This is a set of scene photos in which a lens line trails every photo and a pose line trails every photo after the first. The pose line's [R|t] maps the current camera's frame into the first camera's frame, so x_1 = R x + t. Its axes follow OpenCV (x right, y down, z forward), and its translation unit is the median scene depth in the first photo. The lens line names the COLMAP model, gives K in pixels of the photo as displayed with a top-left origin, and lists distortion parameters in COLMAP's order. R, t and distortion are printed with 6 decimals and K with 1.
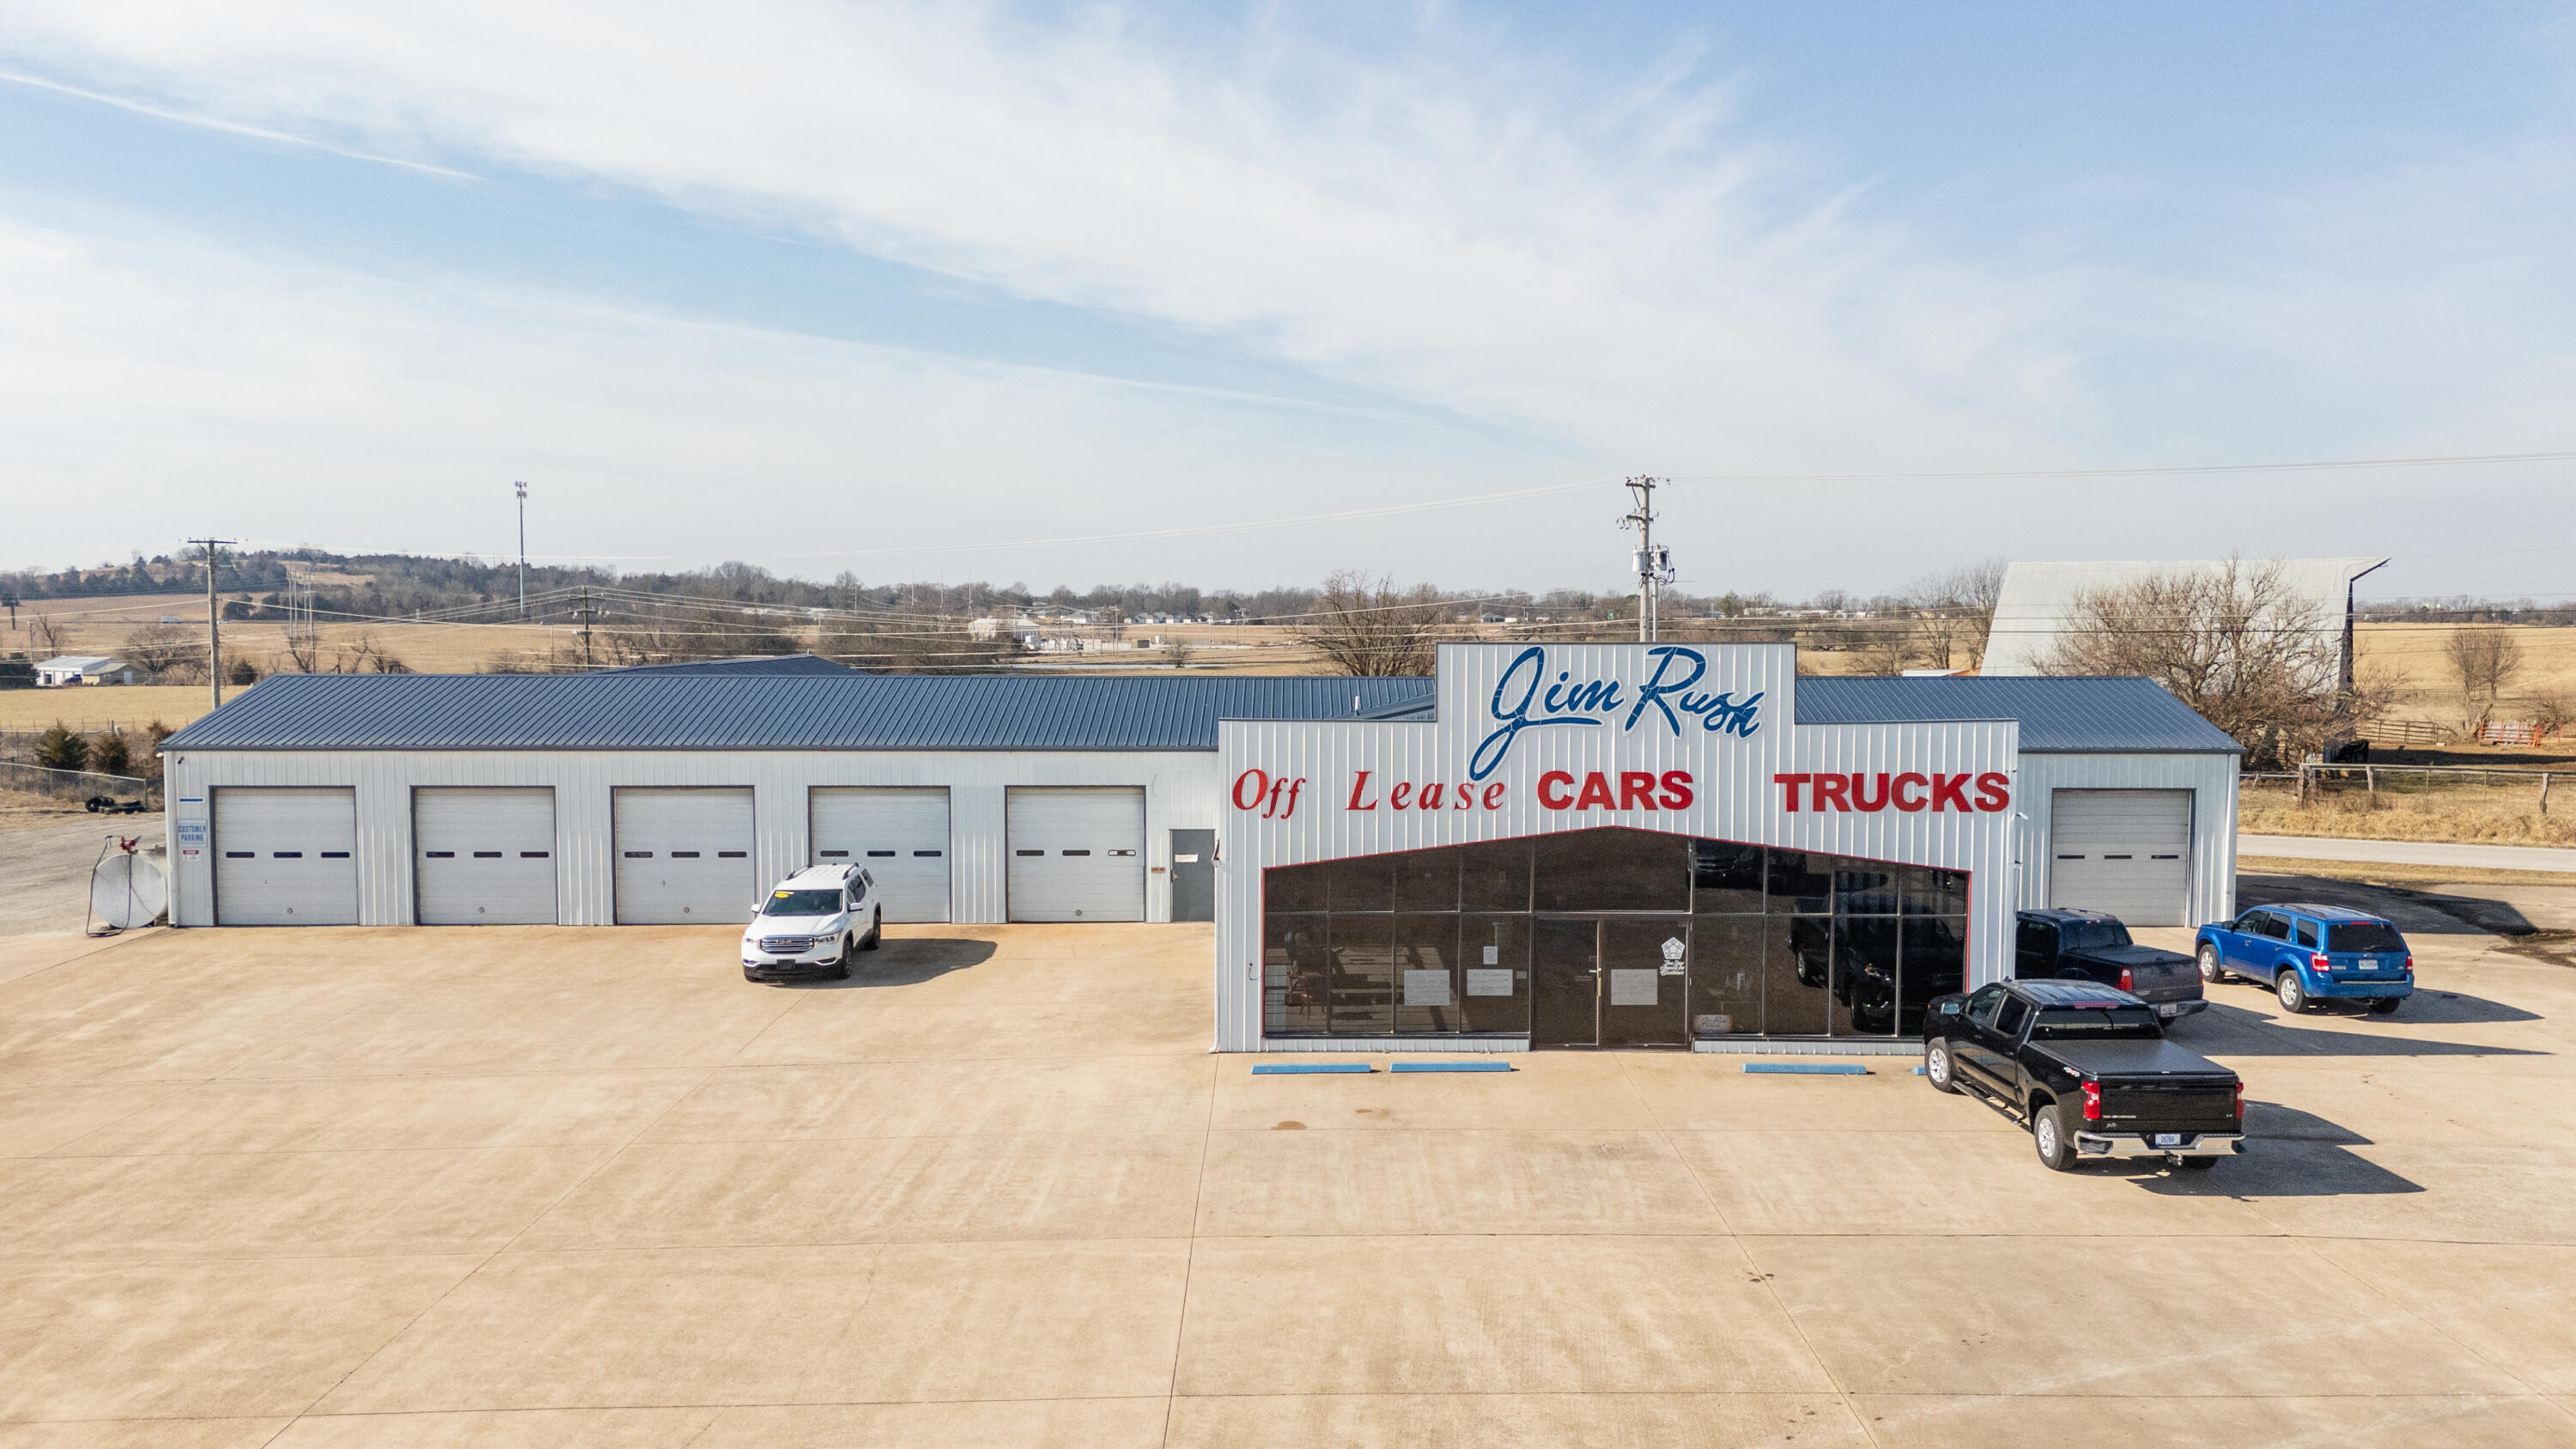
lens RADIAL K [[1878.4, 0, 1278.0], [0, 1878.4, 731.4], [0, 0, 1]] dist [0.111188, -0.134641]
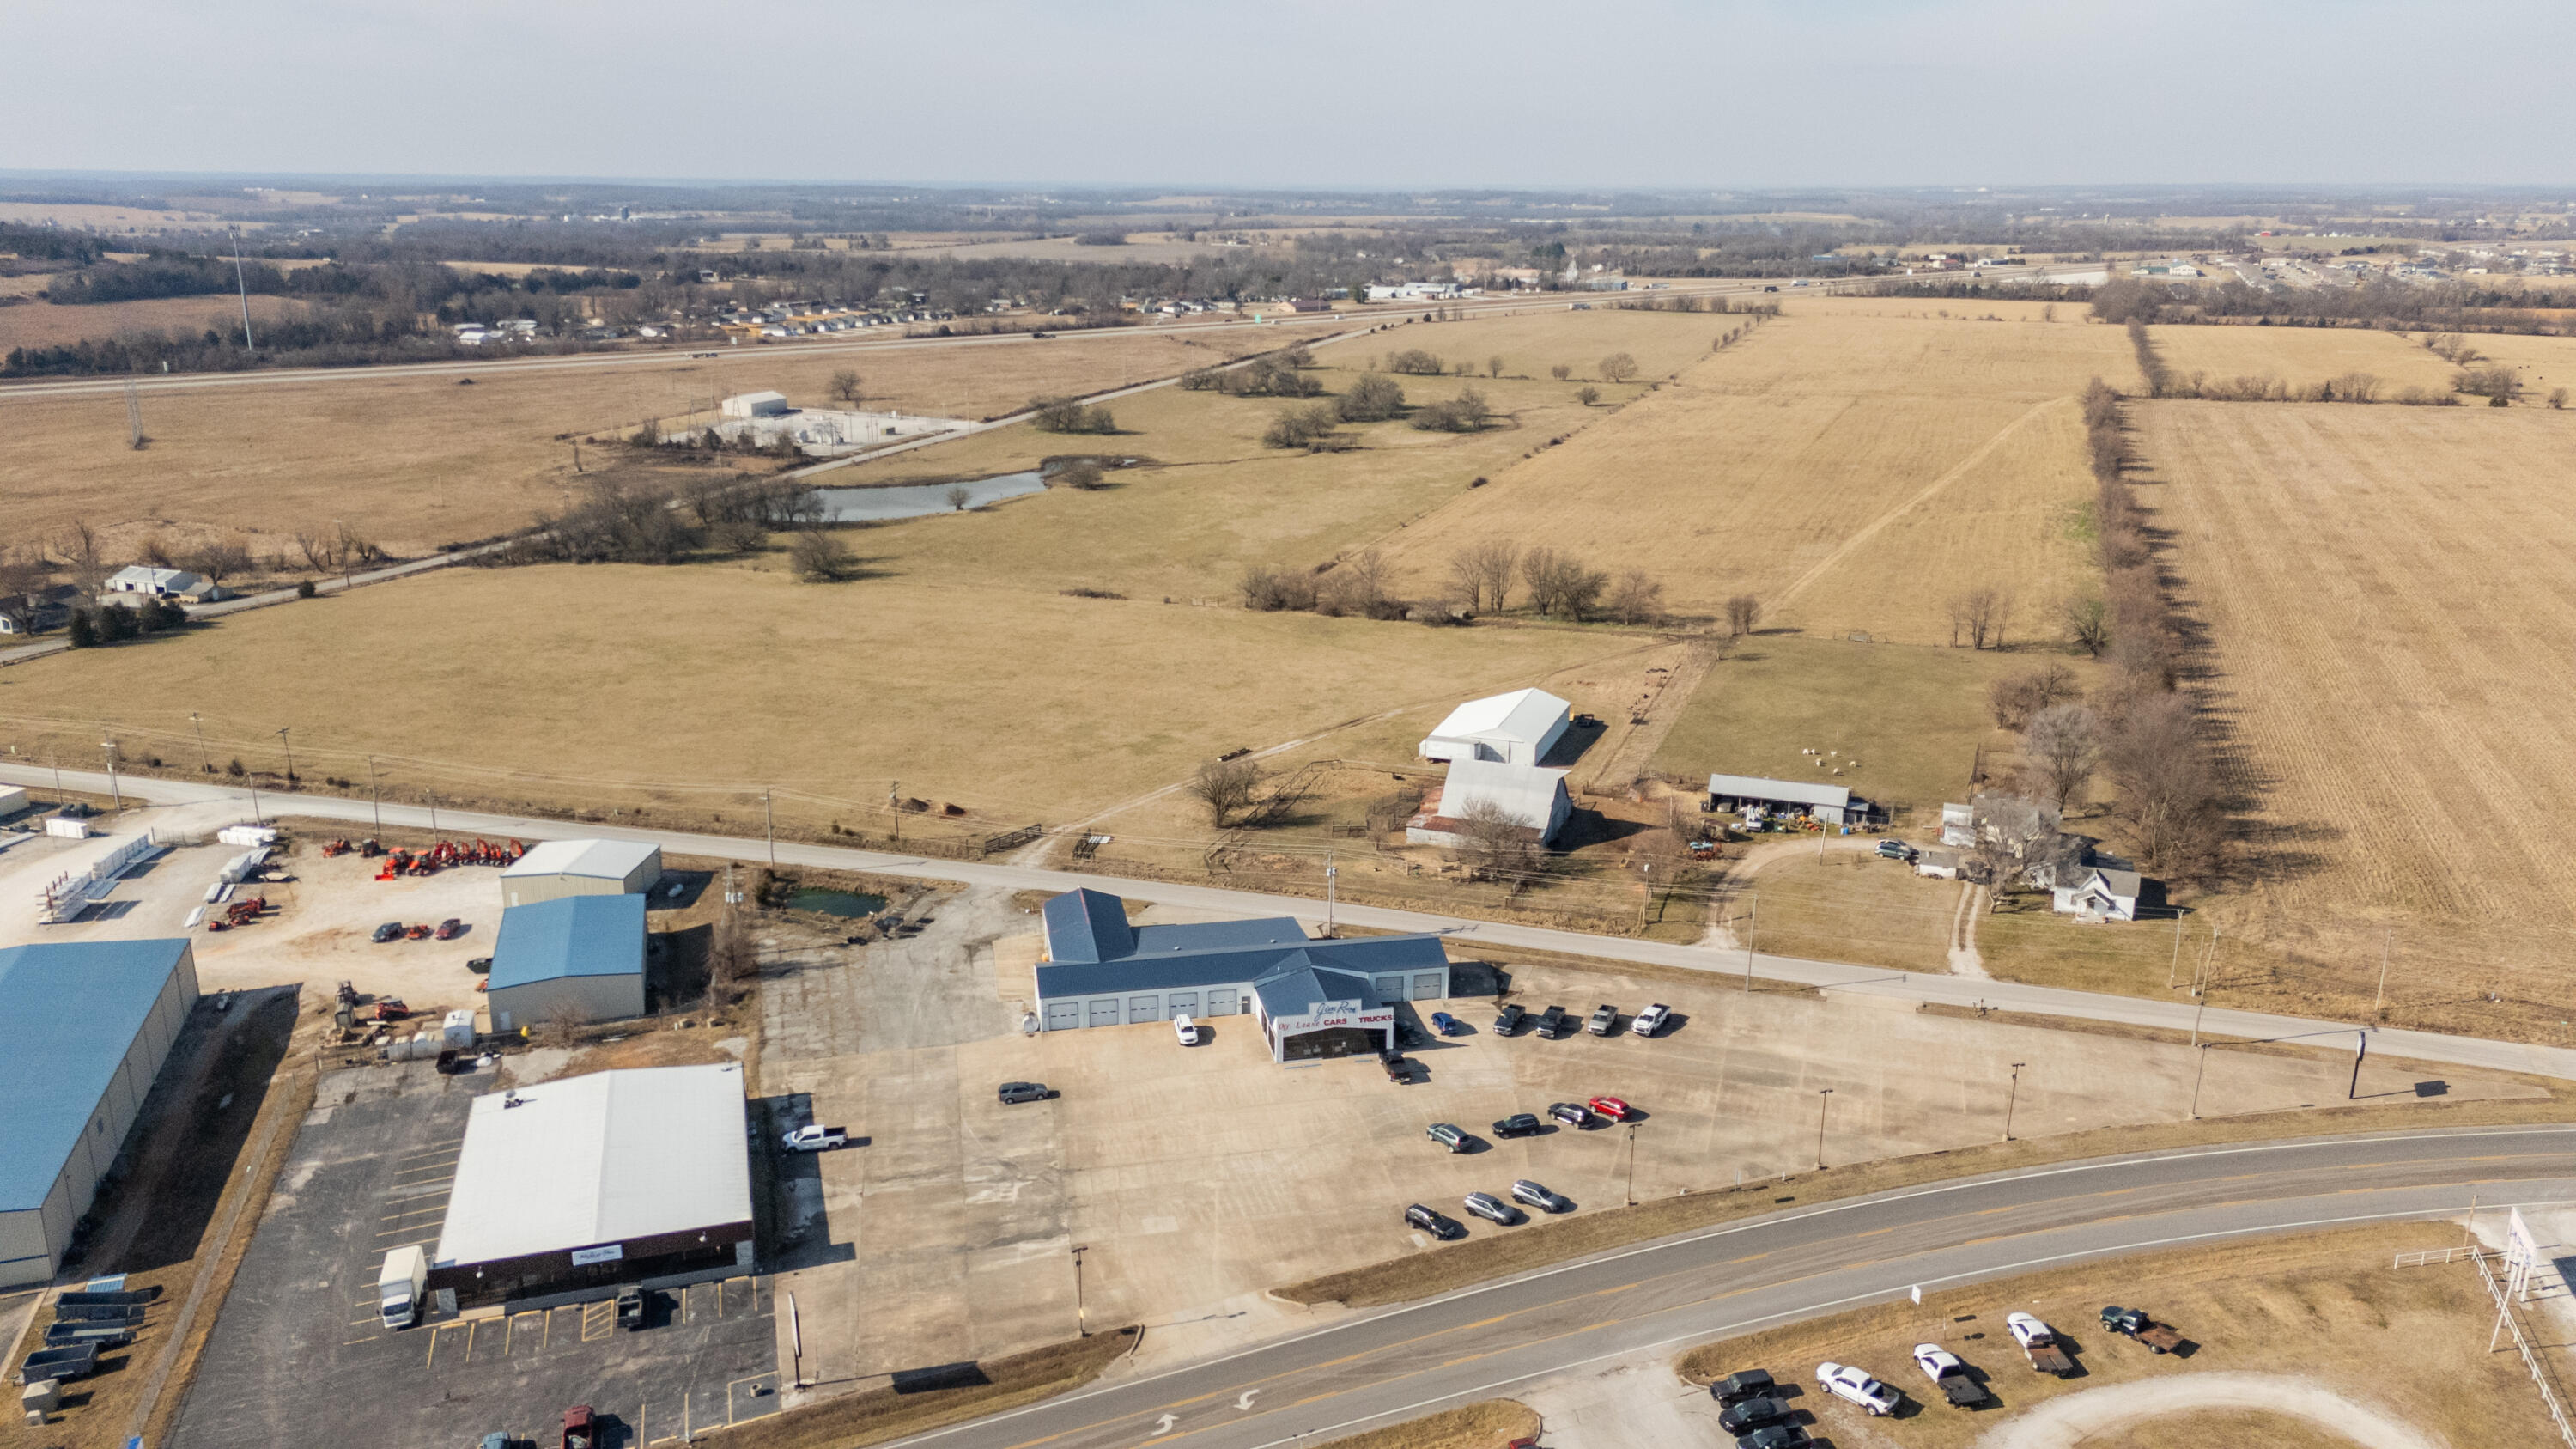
lens RADIAL K [[1885.3, 0, 1293.4], [0, 1885.3, 725.7], [0, 0, 1]] dist [0.087174, -0.100278]
pose [[0.981226, -0.051389, 0.185889, -1.134583], [0.009349, 0.975388, 0.220295, -2.425052], [-0.192635, -0.214421, 0.957557, -5.048956]]
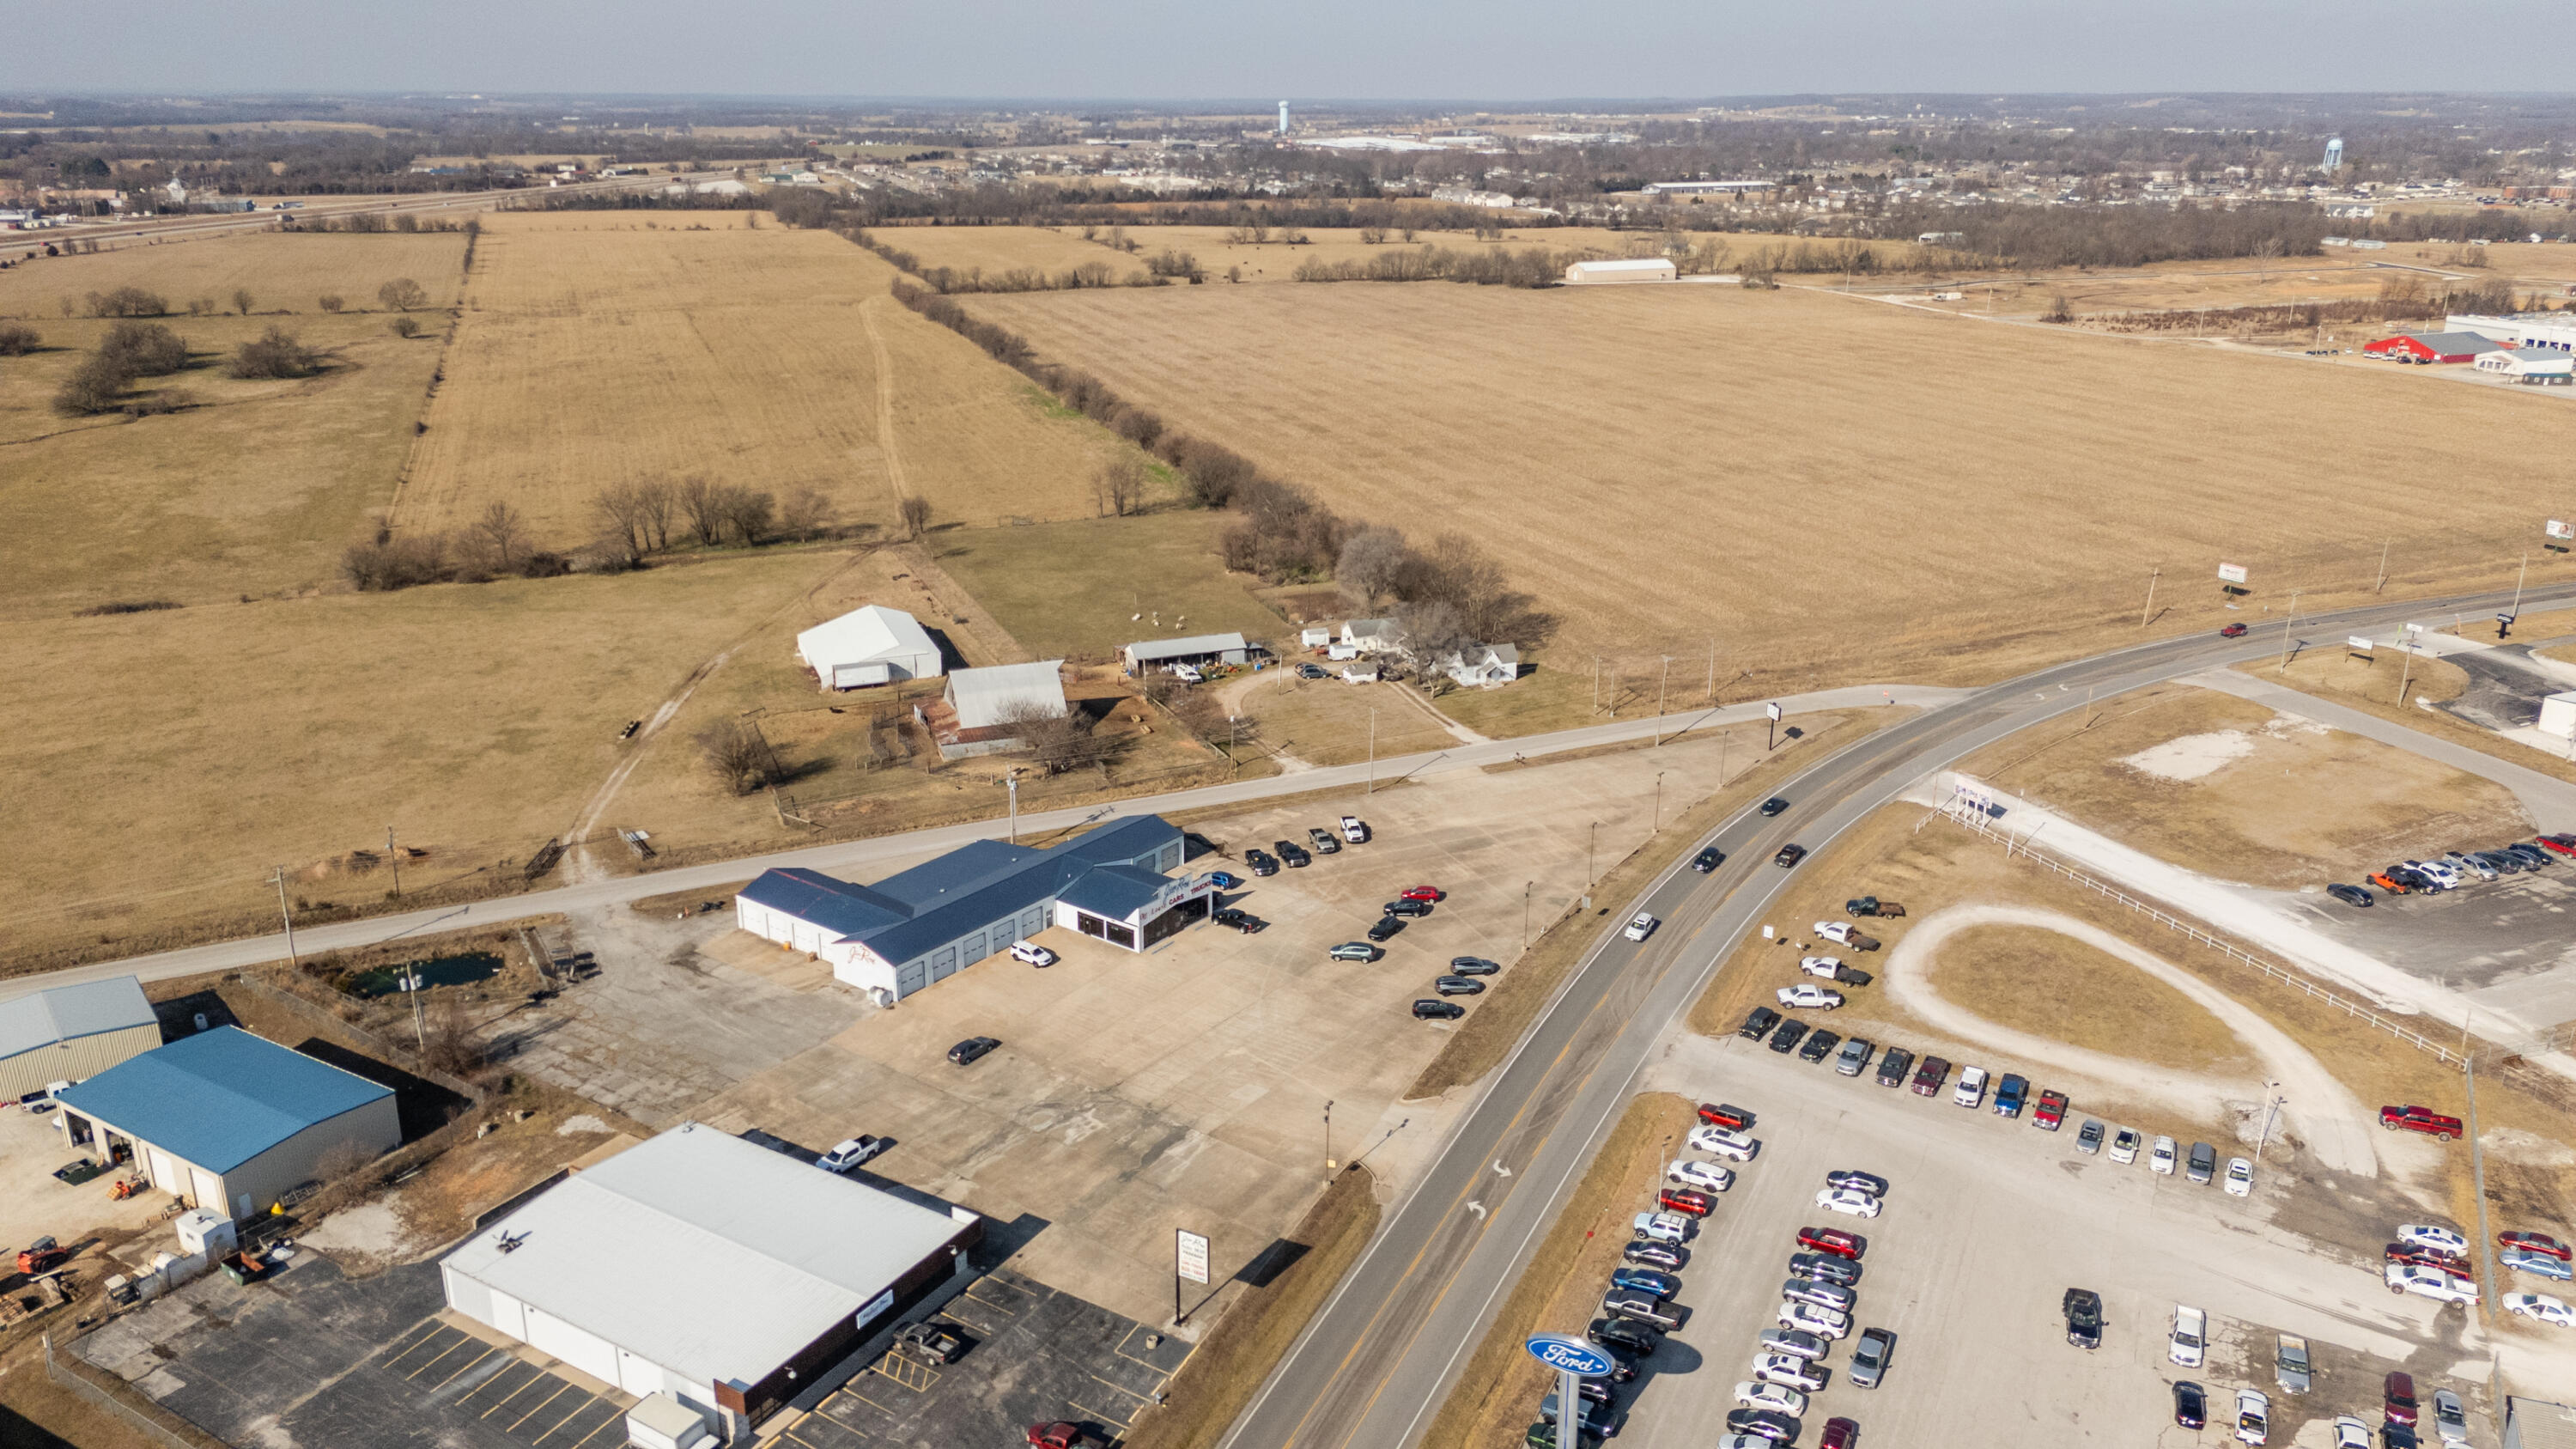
lens RADIAL K [[1885.3, 0, 1293.4], [0, 1885.3, 725.7], [0, 0, 1]] dist [0.087174, -0.100278]
pose [[0.604313, -0.252339, 0.755732, -4.679716], [0.046510, 0.958077, 0.282711, -2.542334], [-0.795388, -0.135697, 0.590715, -3.391602]]
